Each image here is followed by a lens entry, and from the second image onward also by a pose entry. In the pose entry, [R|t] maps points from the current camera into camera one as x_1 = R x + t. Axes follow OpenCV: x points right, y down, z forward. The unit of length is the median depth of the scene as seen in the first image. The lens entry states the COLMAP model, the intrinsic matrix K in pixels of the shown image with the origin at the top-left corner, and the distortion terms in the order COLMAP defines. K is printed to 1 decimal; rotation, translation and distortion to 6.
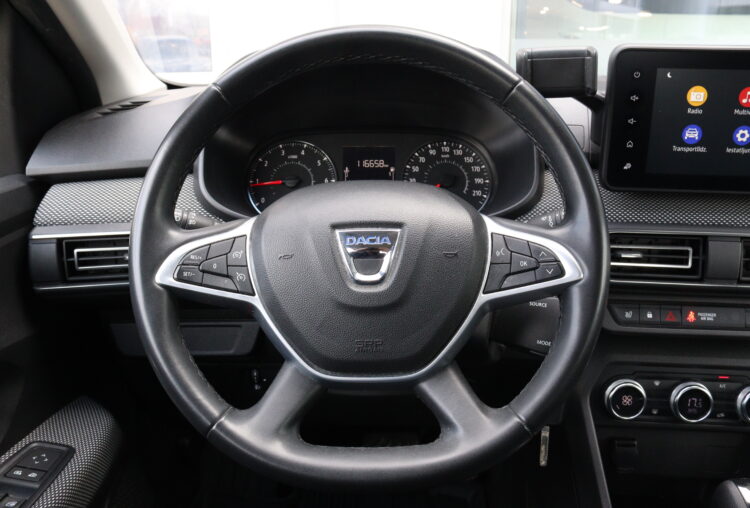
lens RADIAL K [[621.3, 0, 383.1], [0, 621.3, 246.5], [0, 0, 1]] dist [-0.159145, 0.127657]
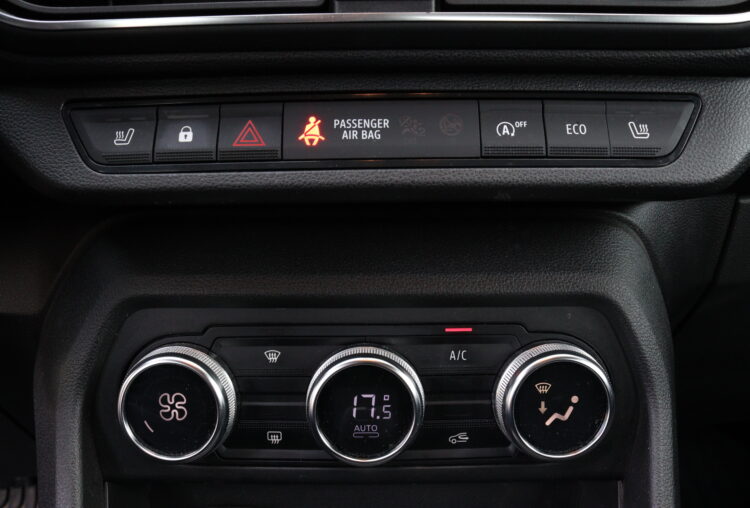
lens RADIAL K [[621.3, 0, 375.5], [0, 621.3, 249.2], [0, 0, 1]] dist [-0.159145, 0.127657]
pose [[0.992230, -0.036880, 0.118824, 0.481957], [0.041934, 0.998307, -0.040317, 0.184679], [-0.117136, 0.044987, 0.992096, 0.642063]]
